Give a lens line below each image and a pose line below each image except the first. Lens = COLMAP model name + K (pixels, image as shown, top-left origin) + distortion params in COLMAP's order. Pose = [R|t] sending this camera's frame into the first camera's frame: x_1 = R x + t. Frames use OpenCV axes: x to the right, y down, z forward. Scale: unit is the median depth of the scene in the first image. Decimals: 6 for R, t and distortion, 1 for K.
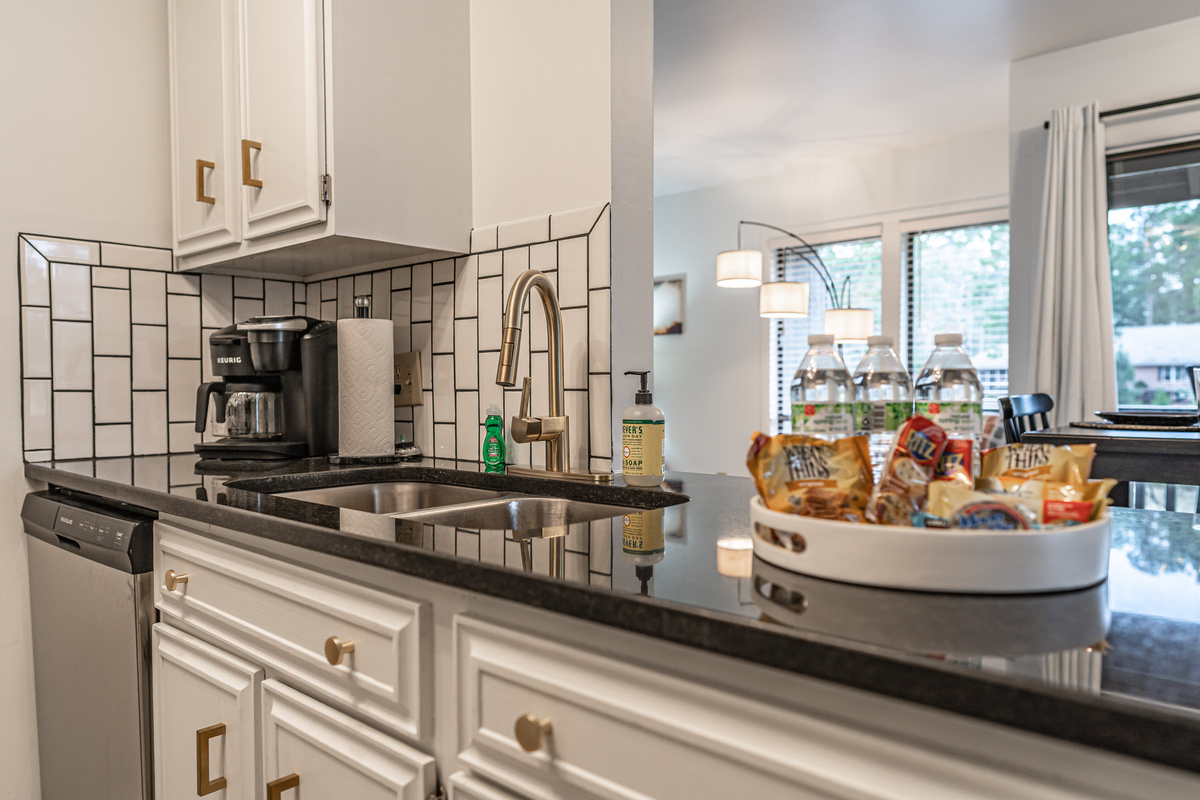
lens RADIAL K [[817.7, 0, 590.7], [0, 817.7, 403.2], [0, 0, 1]] dist [-0.004338, -0.000030]
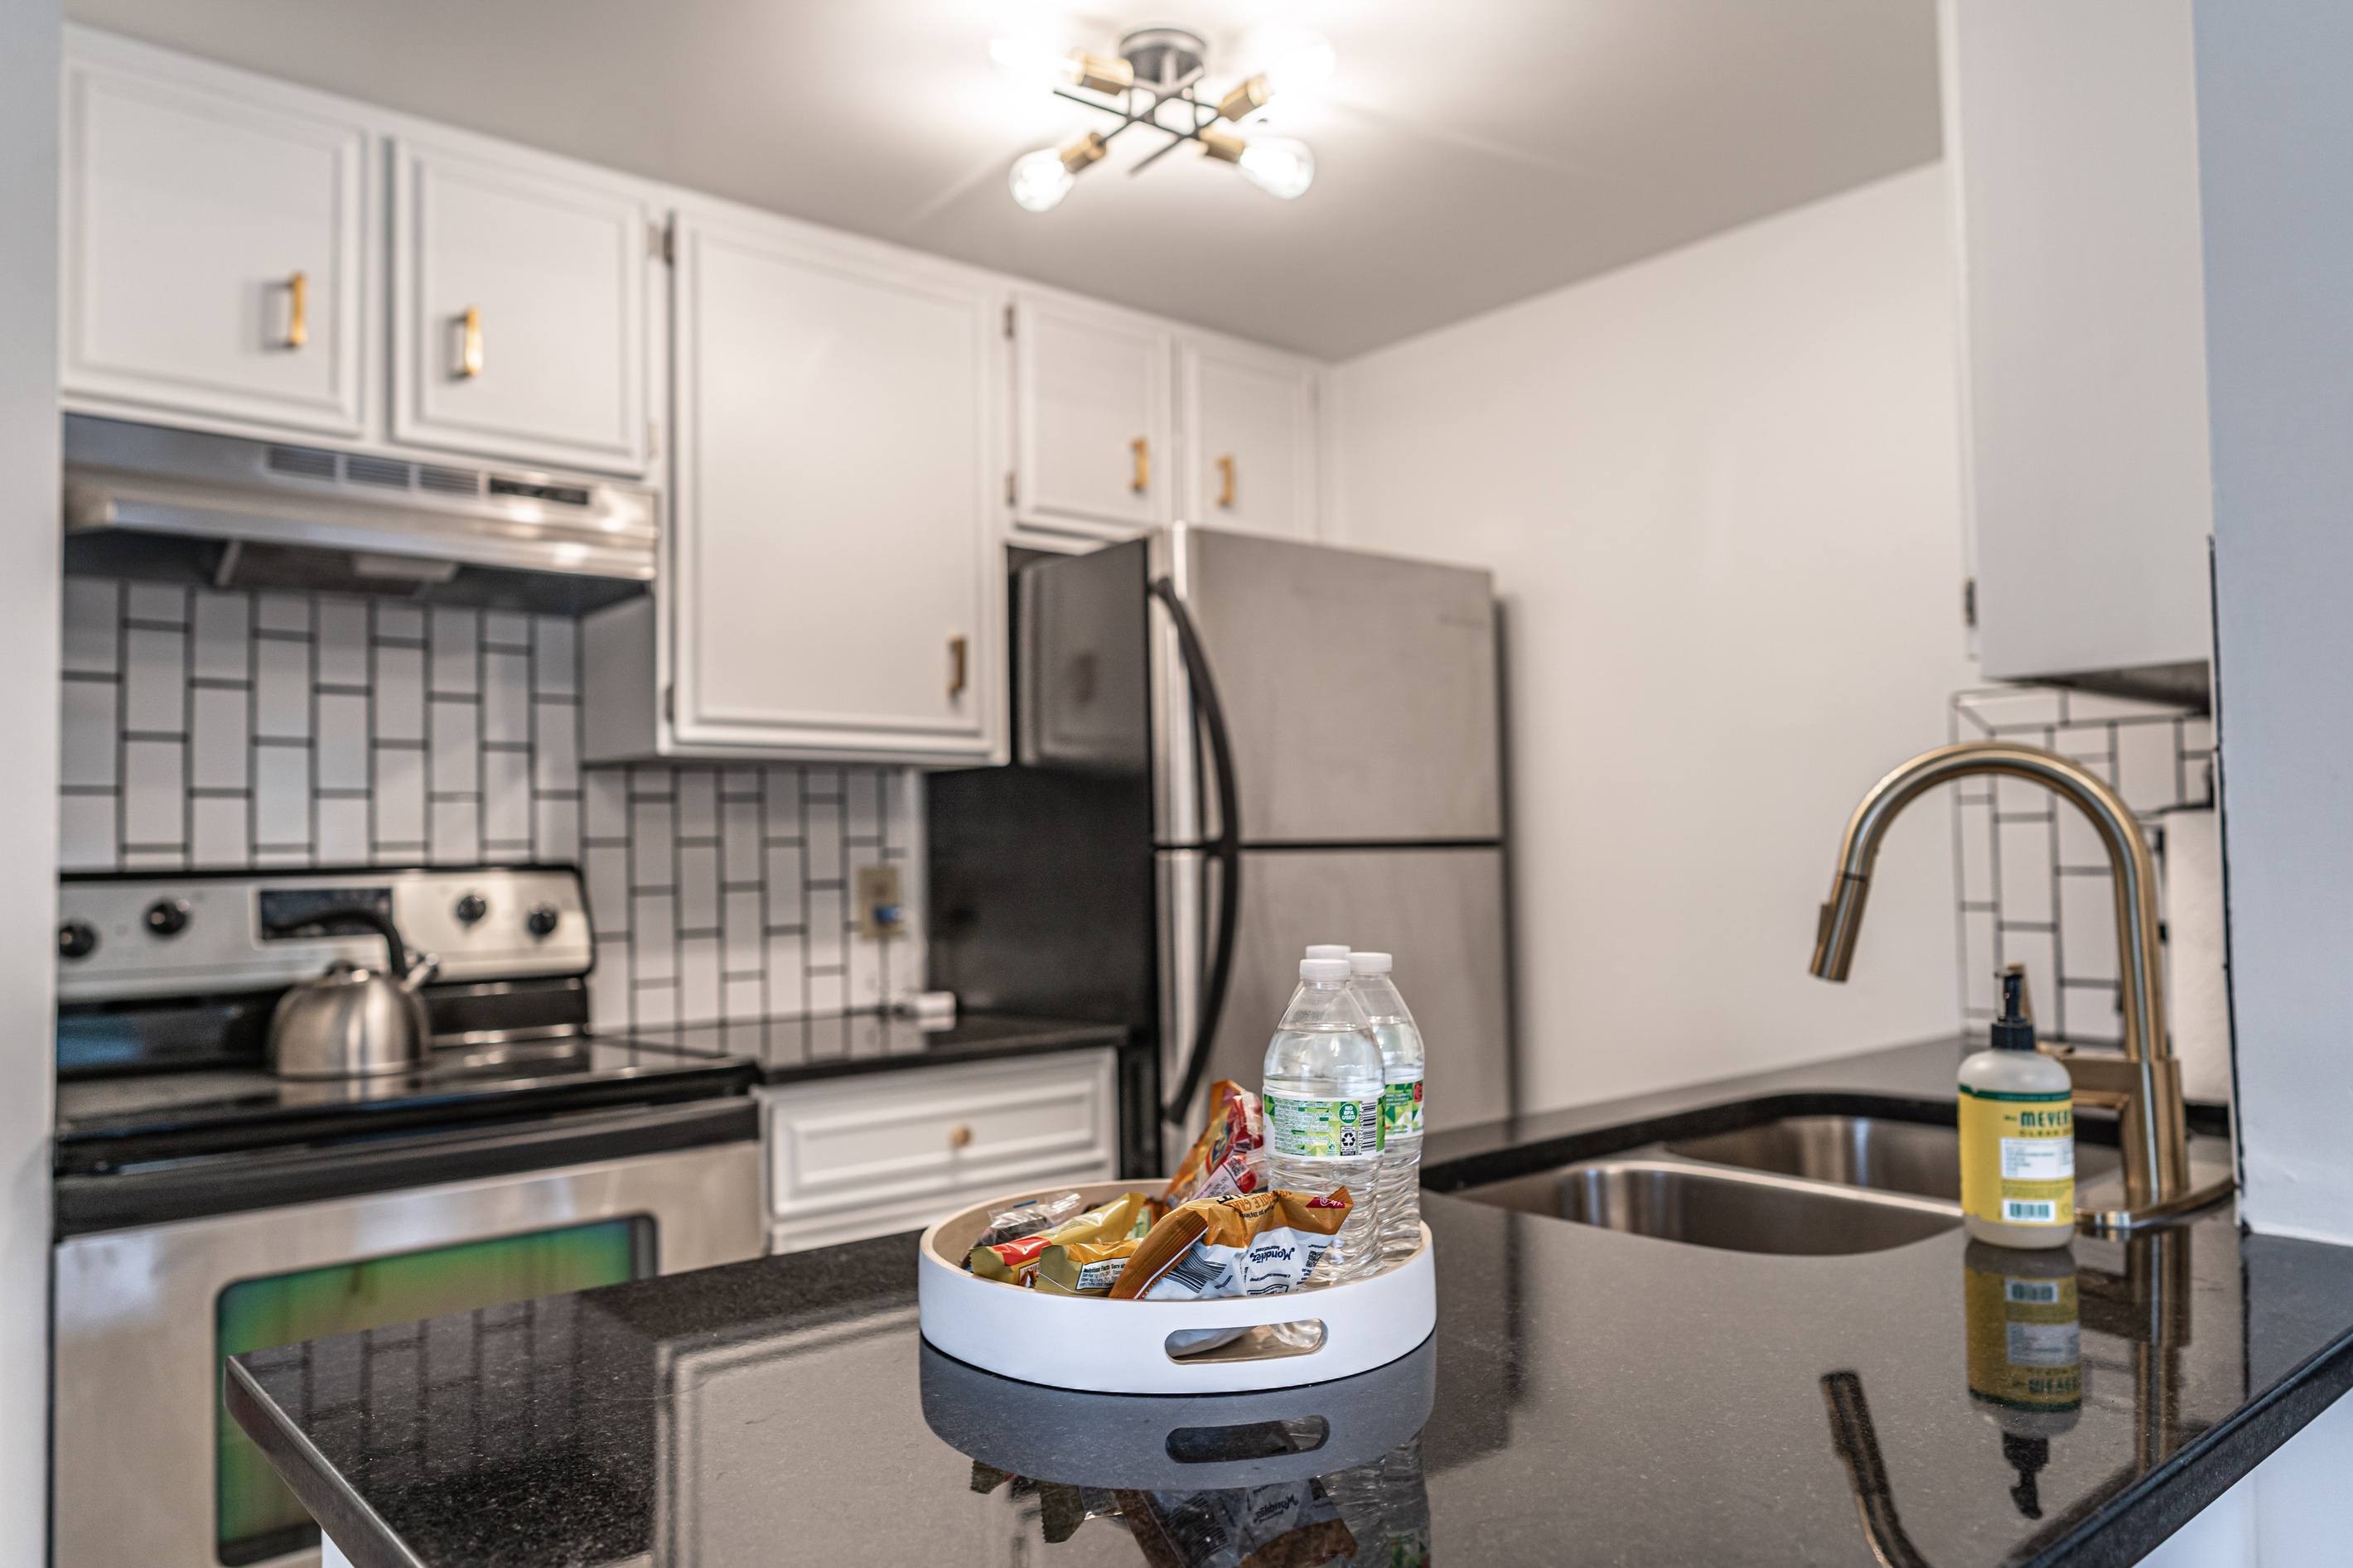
lens RADIAL K [[1603.3, 0, 1158.2], [0, 1603.3, 790.3], [0, 0, 1]] dist [-0.004338, -0.000030]
pose [[-0.123752, -0.033812, -0.991737, 0.730180], [-0.005827, 0.999427, -0.033347, -0.080413], [0.992296, 0.001652, -0.123878, 0.510017]]
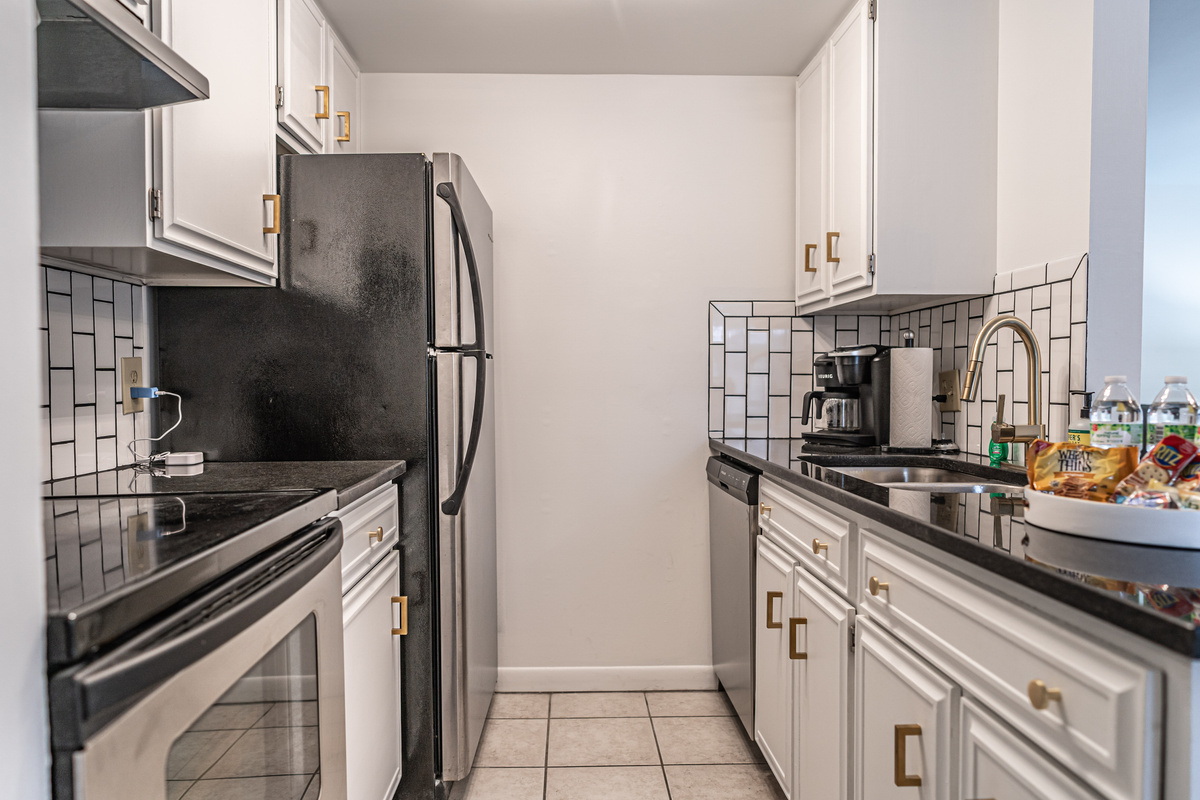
lens RADIAL K [[817.7, 0, 590.7], [0, 817.7, 403.2], [0, 0, 1]] dist [-0.004338, -0.000030]
pose [[0.694991, 0.024896, -0.718587, 0.340010], [-0.020365, 0.999681, 0.014938, -0.019236], [0.718730, 0.004252, 0.695277, -0.339857]]
